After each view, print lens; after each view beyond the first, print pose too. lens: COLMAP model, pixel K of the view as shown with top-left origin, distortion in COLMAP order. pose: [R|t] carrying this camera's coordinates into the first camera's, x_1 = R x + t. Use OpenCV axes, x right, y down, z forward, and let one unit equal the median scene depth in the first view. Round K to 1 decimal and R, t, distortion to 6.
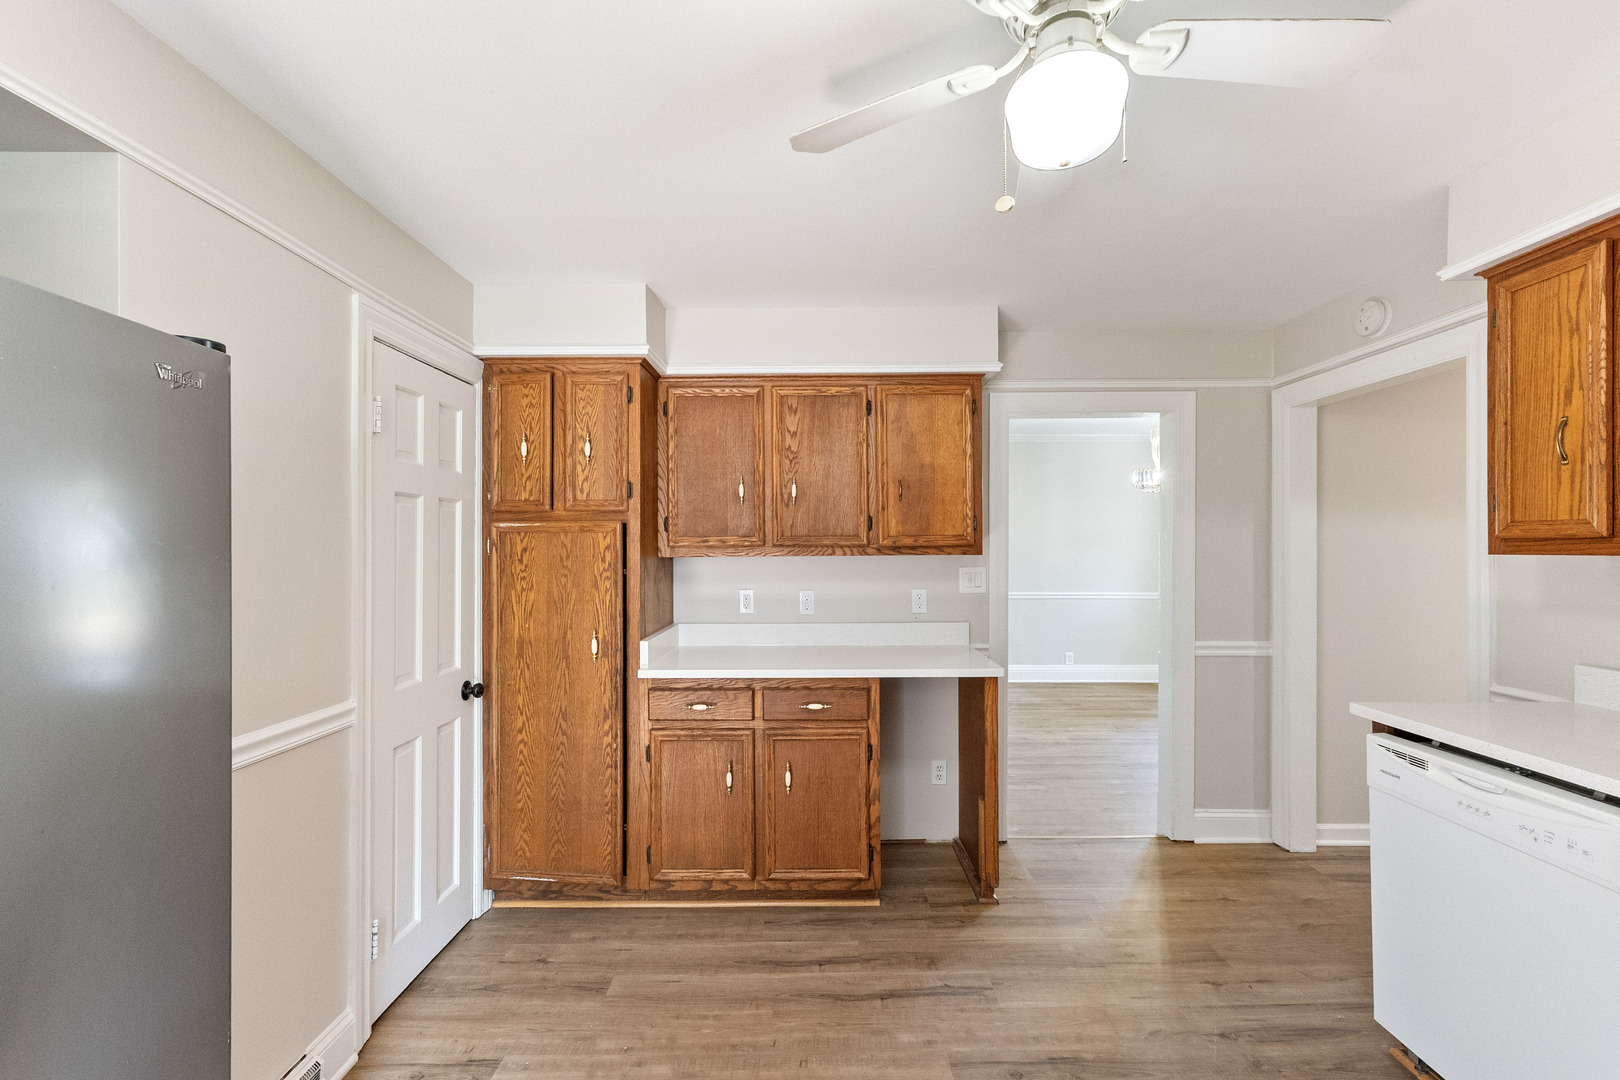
lens RADIAL K [[703.3, 0, 821.8], [0, 703.3, 548.9], [0, 0, 1]] dist [0.001357, 0.001615]
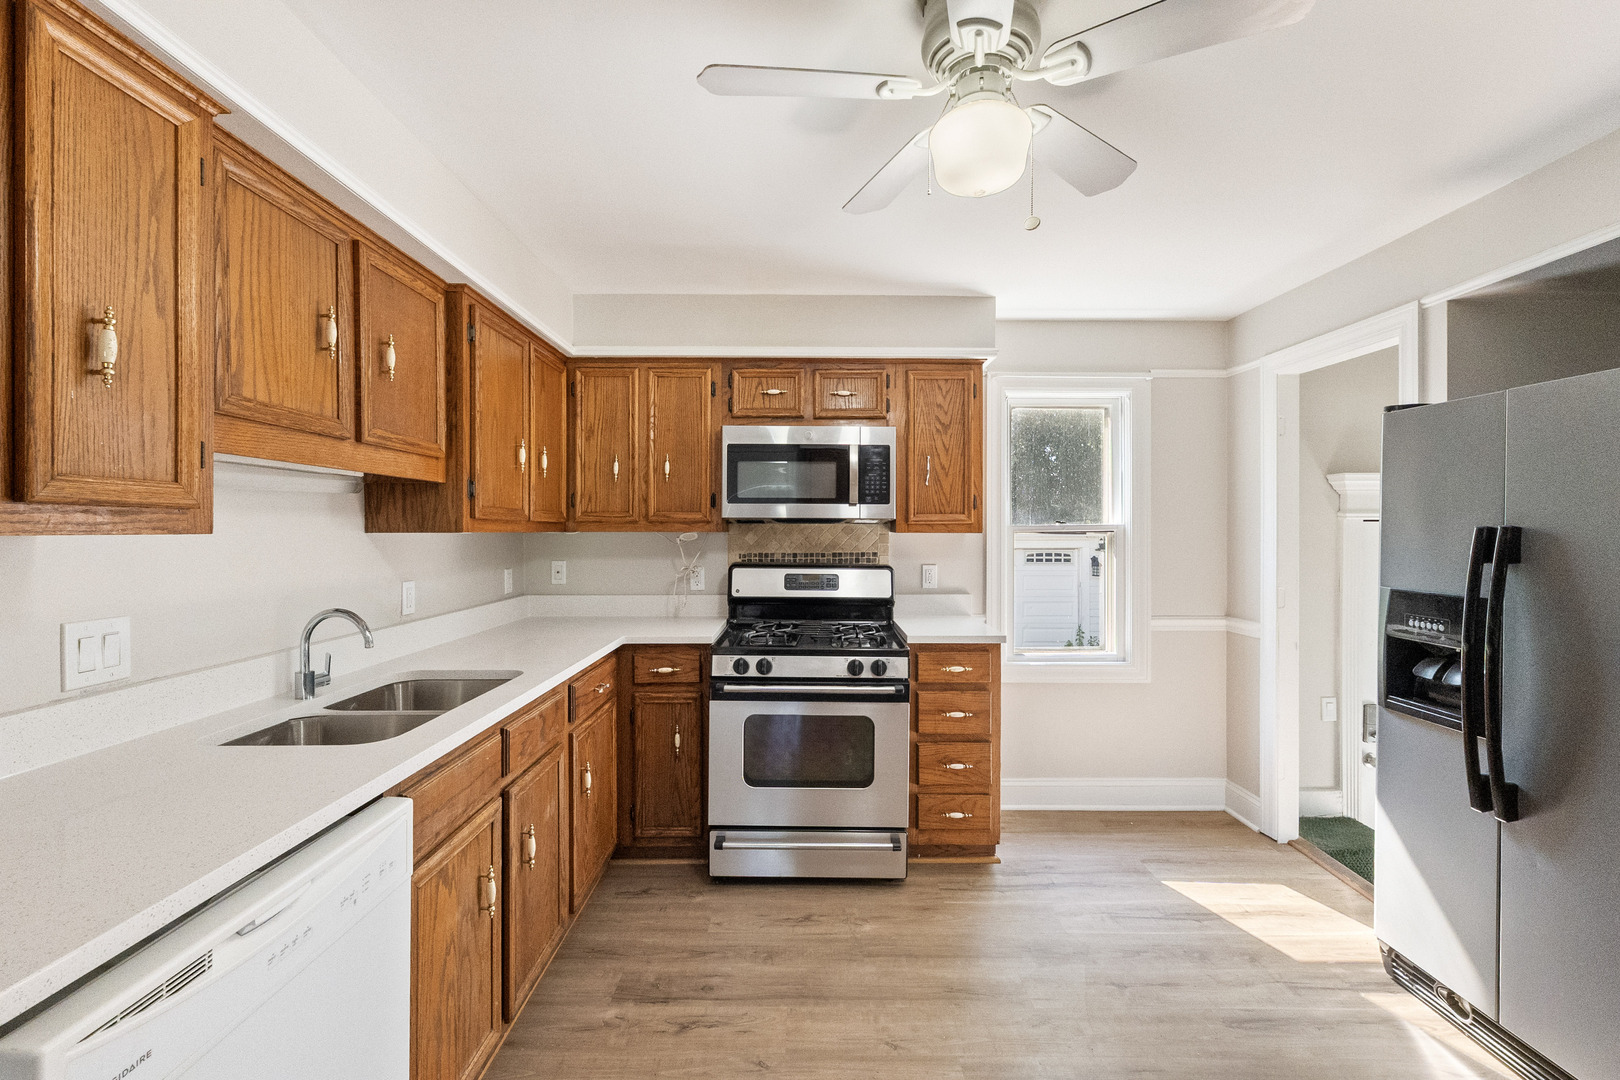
lens RADIAL K [[703.3, 0, 809.3], [0, 703.3, 532.1], [0, 0, 1]] dist [0.001357, 0.001615]
pose [[-0.999997, 0.001904, 0.001296, 0.275141], [0.001909, 0.999990, 0.004040, 0.003327], [-0.001288, 0.004043, -0.999991, 0.947211]]
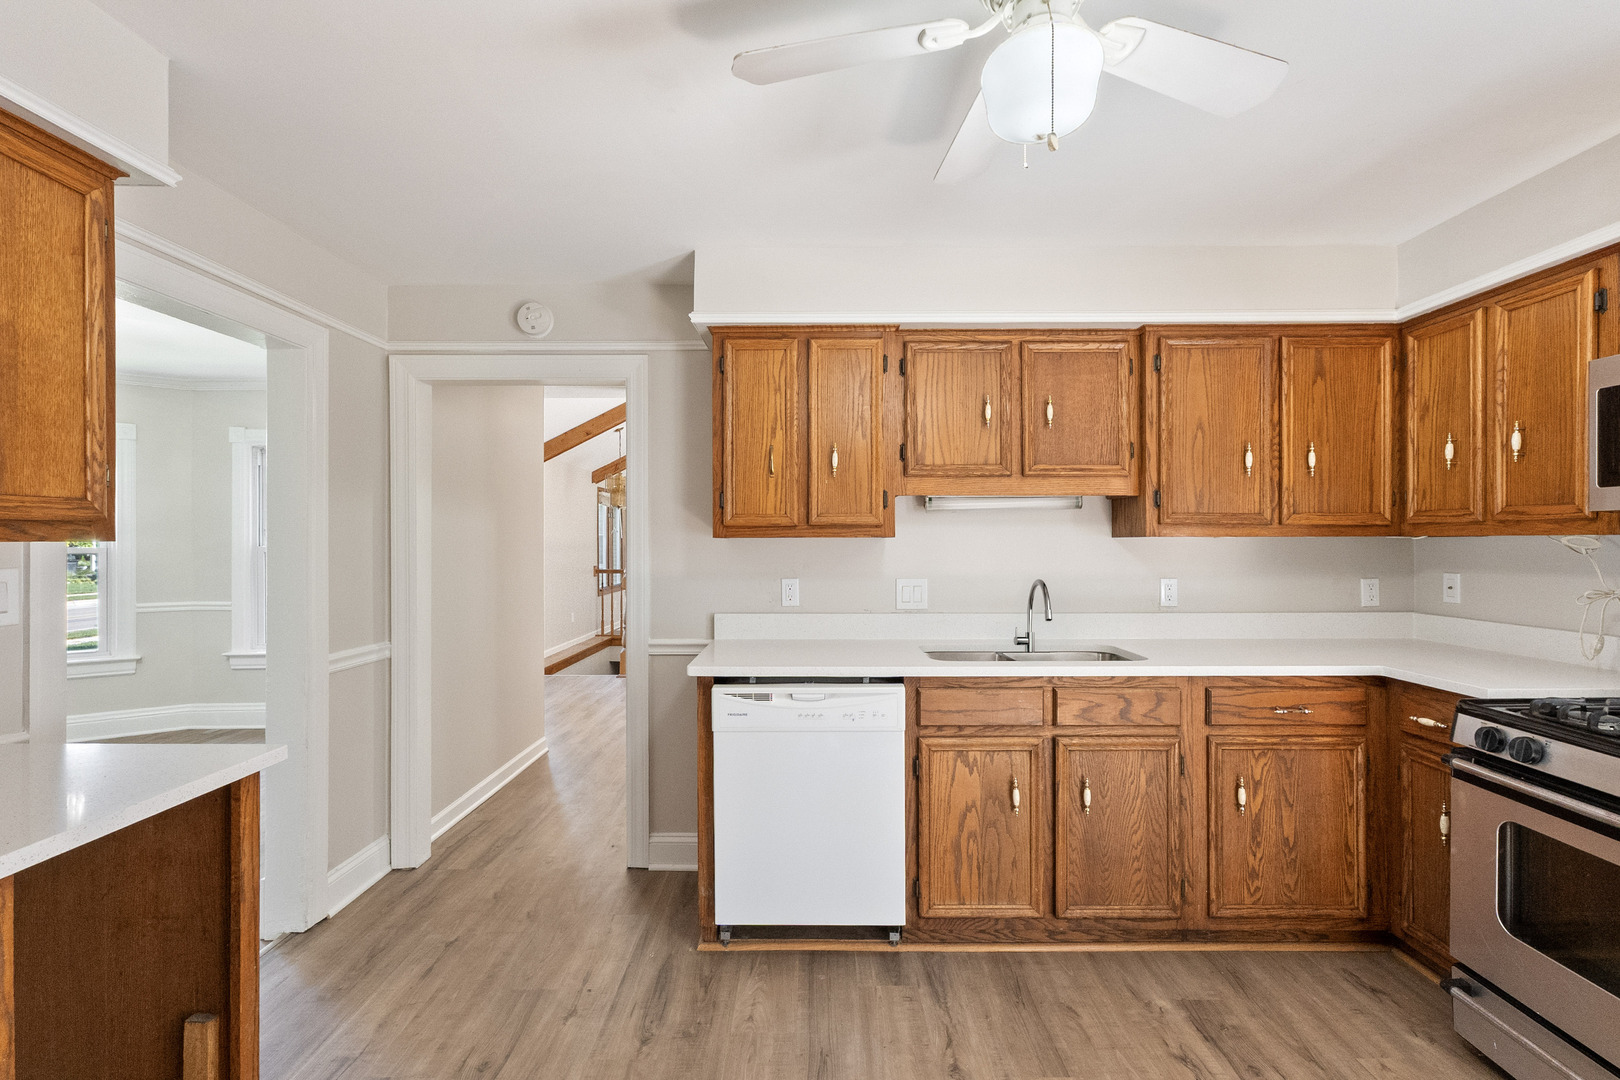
lens RADIAL K [[703.3, 0, 809.8], [0, 703.3, 540.9], [0, 0, 1]] dist [0.001357, 0.001615]
pose [[0.015286, 0.000549, 0.999883, -0.286477], [0.003115, 0.999995, -0.000597, 0.011268], [-0.999878, 0.003123, 0.015284, 0.574024]]
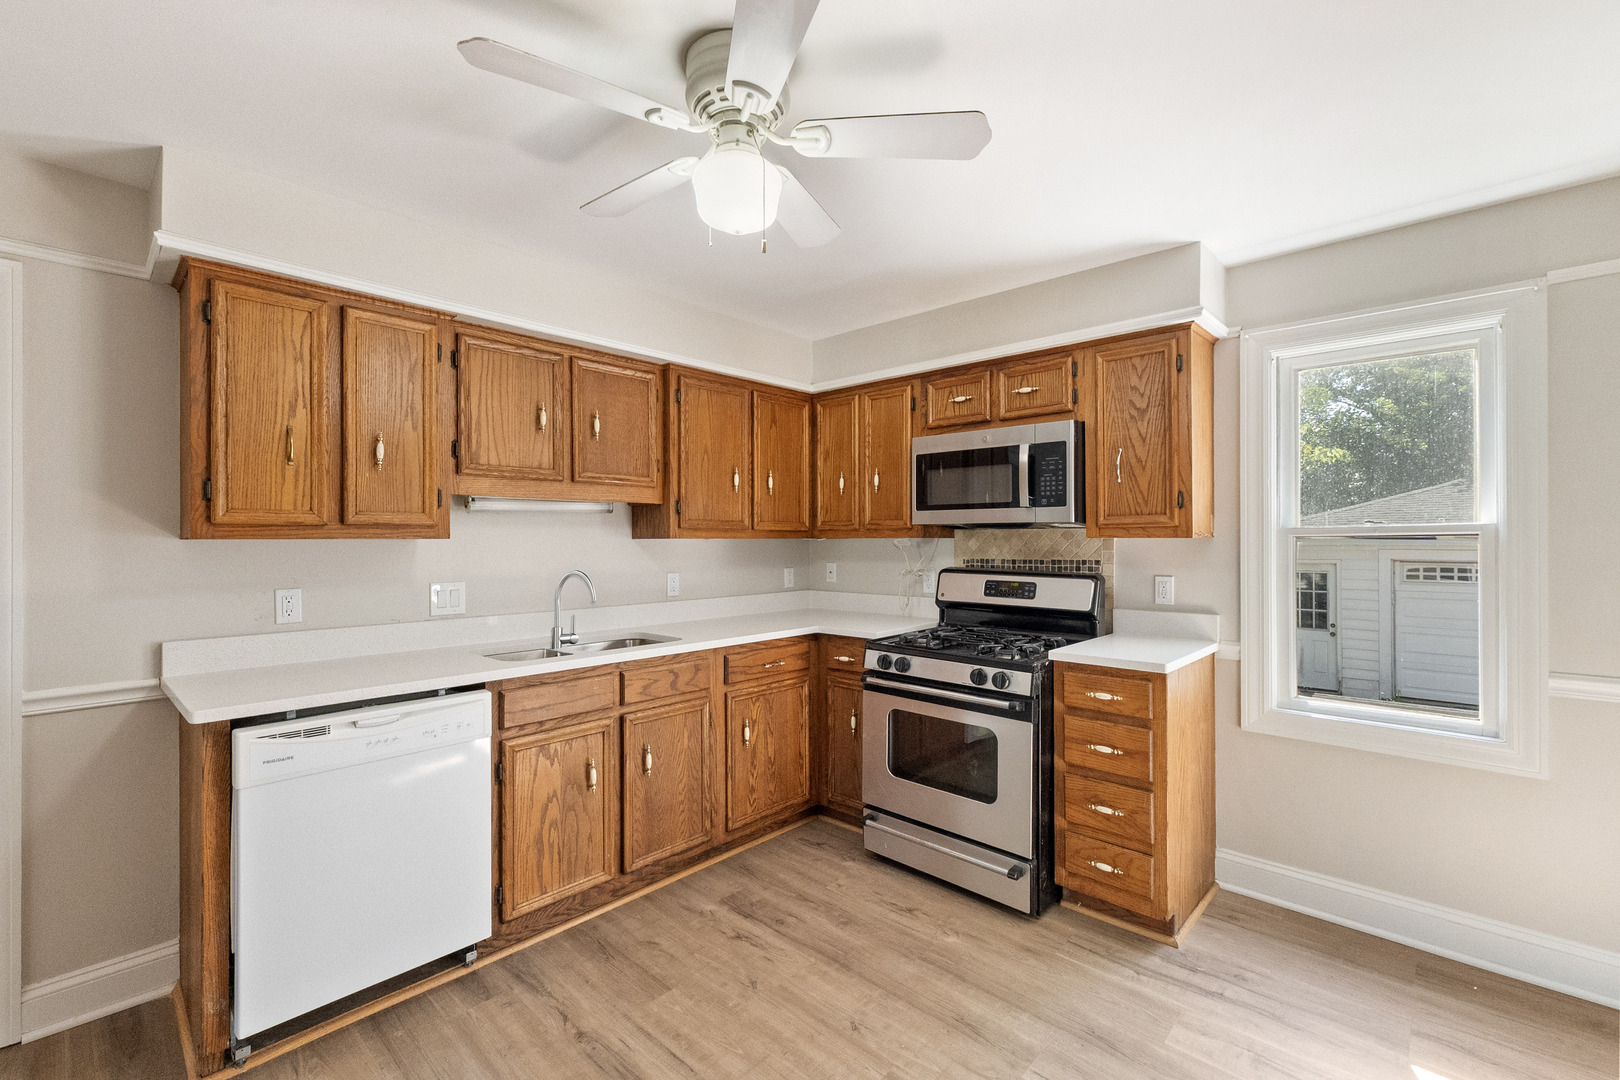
lens RADIAL K [[703.3, 0, 810.5], [0, 703.3, 538.8], [0, 0, 1]] dist [0.001357, 0.001615]
pose [[-0.726306, 0.005347, 0.687351, -0.282017], [0.005712, 0.999982, -0.001743, 0.010211], [-0.687348, 0.002660, -0.726324, 0.811091]]
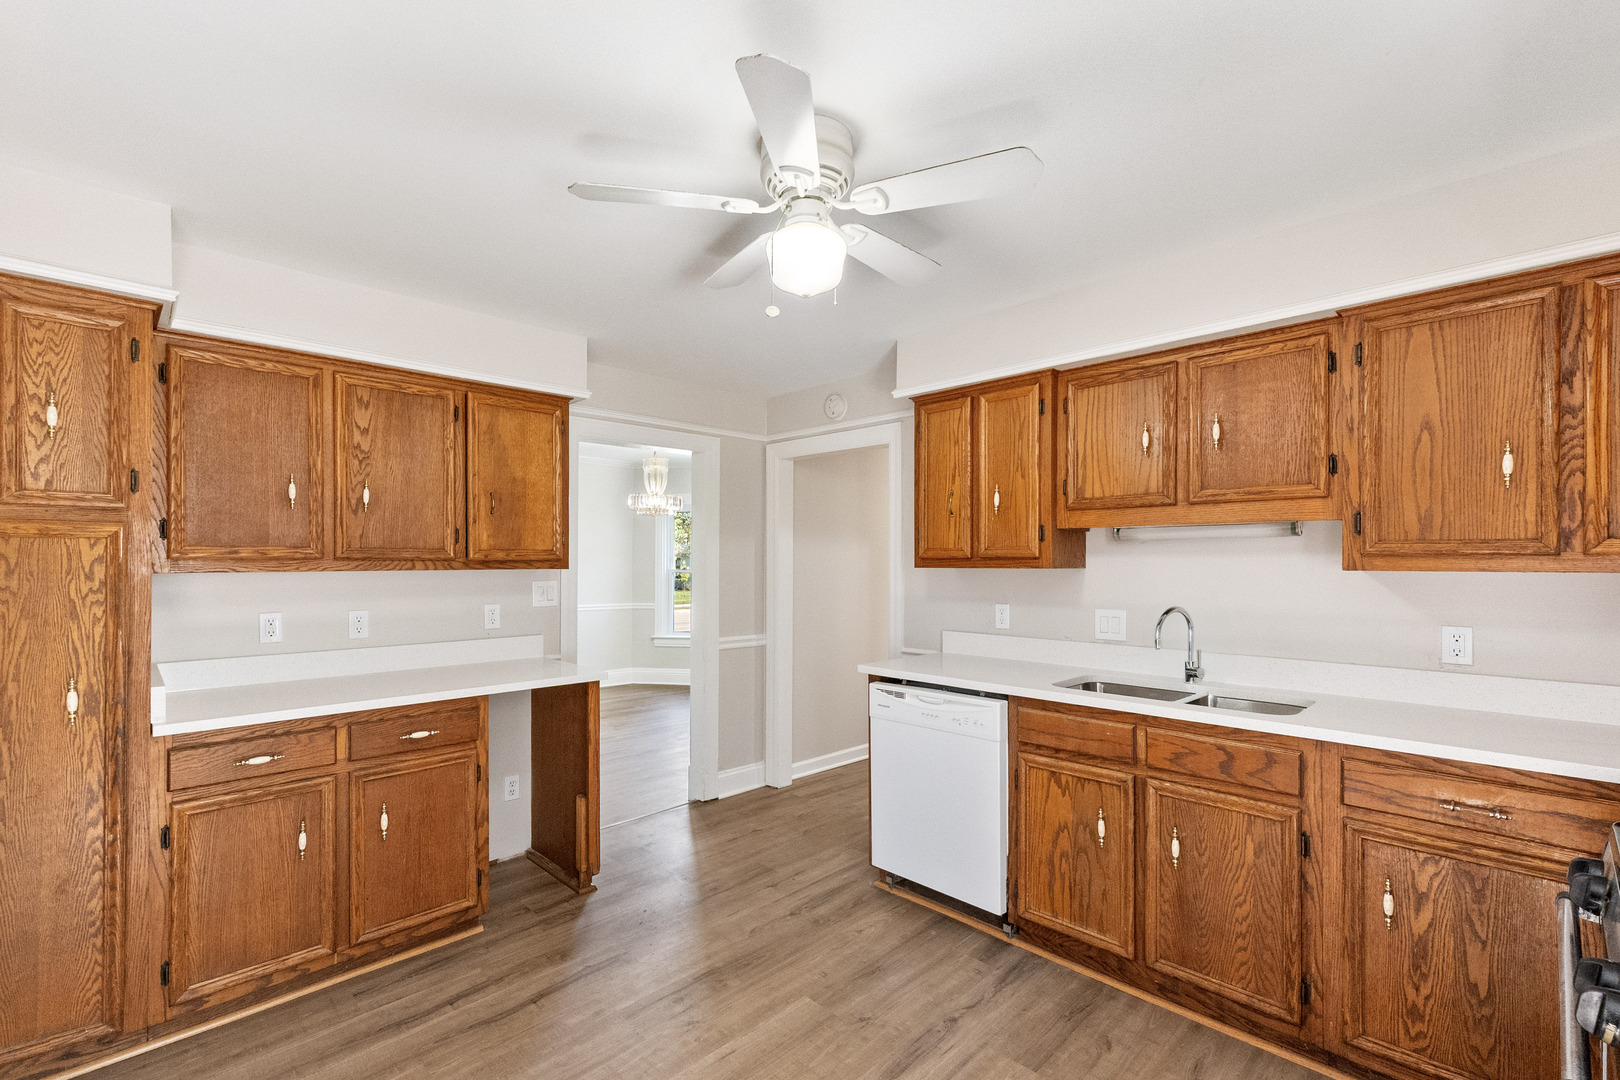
lens RADIAL K [[703.3, 0, 816.2], [0, 703.3, 562.0], [0, 0, 1]] dist [0.001357, 0.001615]
pose [[0.710451, 0.004364, 0.703734, -0.283292], [-0.002294, 0.999990, -0.003886, 0.001393], [-0.703743, 0.001146, 0.710453, -0.013862]]
